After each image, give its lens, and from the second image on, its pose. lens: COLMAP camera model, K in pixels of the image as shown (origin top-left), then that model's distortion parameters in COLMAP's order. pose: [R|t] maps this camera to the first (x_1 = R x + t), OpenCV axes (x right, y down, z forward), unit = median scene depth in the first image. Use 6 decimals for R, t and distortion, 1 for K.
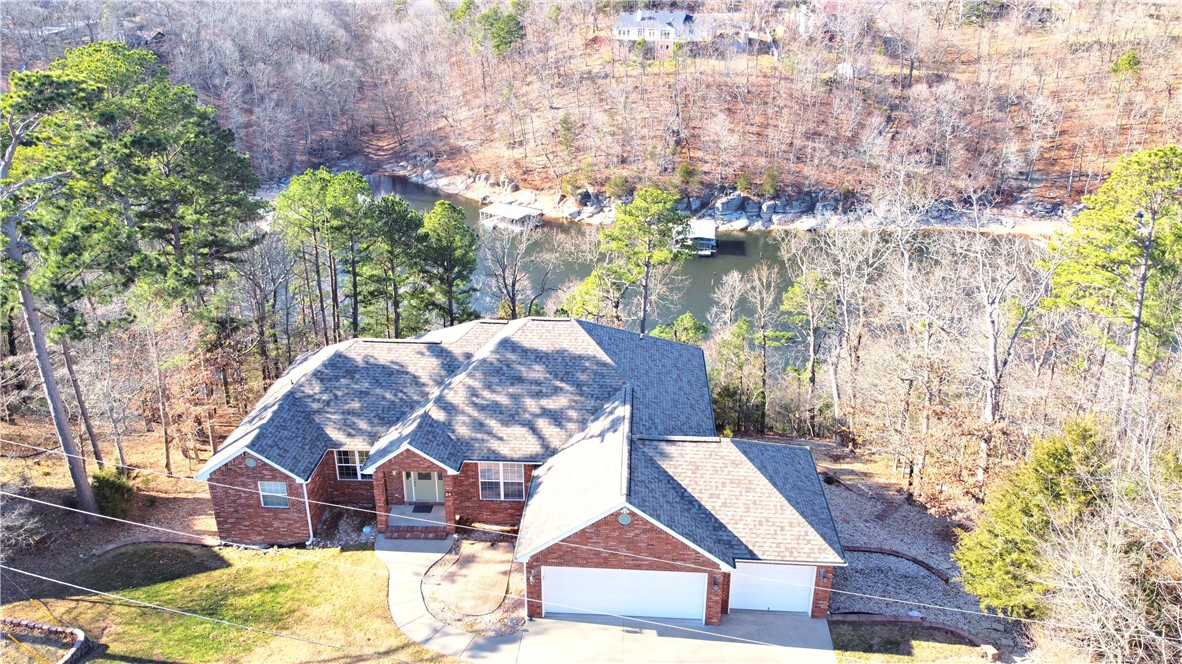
lens RADIAL K [[866.2, 0, 560.0], [0, 866.2, 333.1], [0, 0, 1]] dist [0.088436, -0.197670]
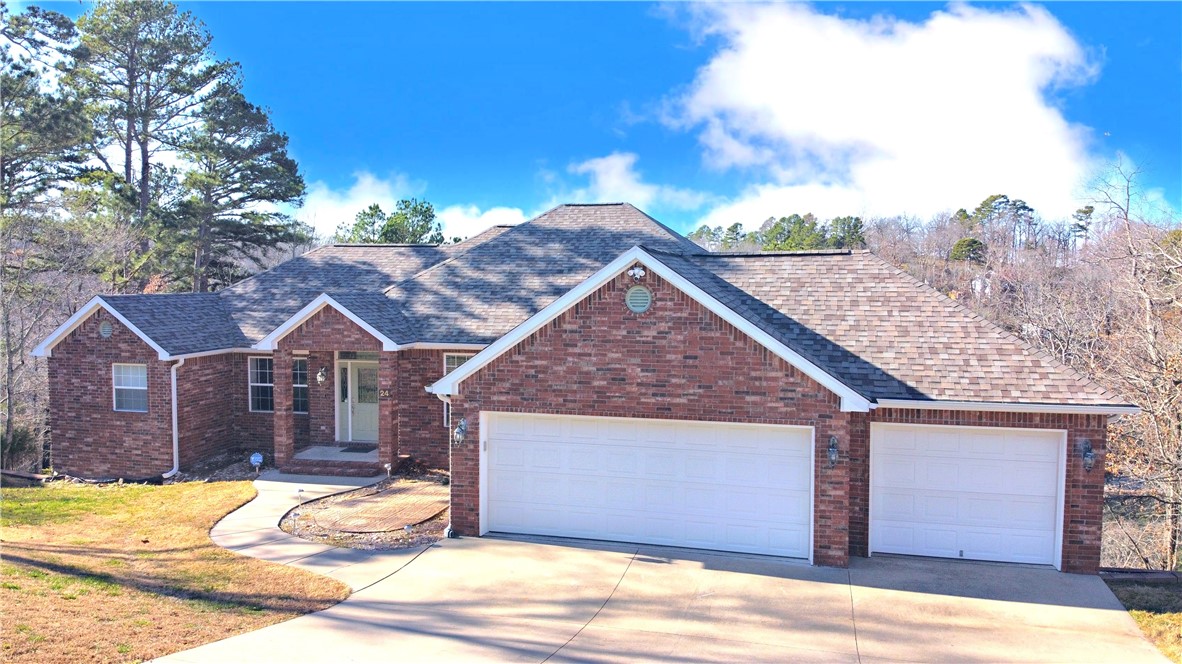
lens RADIAL K [[866.2, 0, 560.0], [0, 866.2, 333.1], [0, 0, 1]] dist [0.088436, -0.197670]
pose [[0.981097, 0.024028, -0.192019, 0.118768], [-0.088825, 0.937473, -0.336533, 0.380917], [0.171926, 0.347227, 0.921886, 0.508129]]
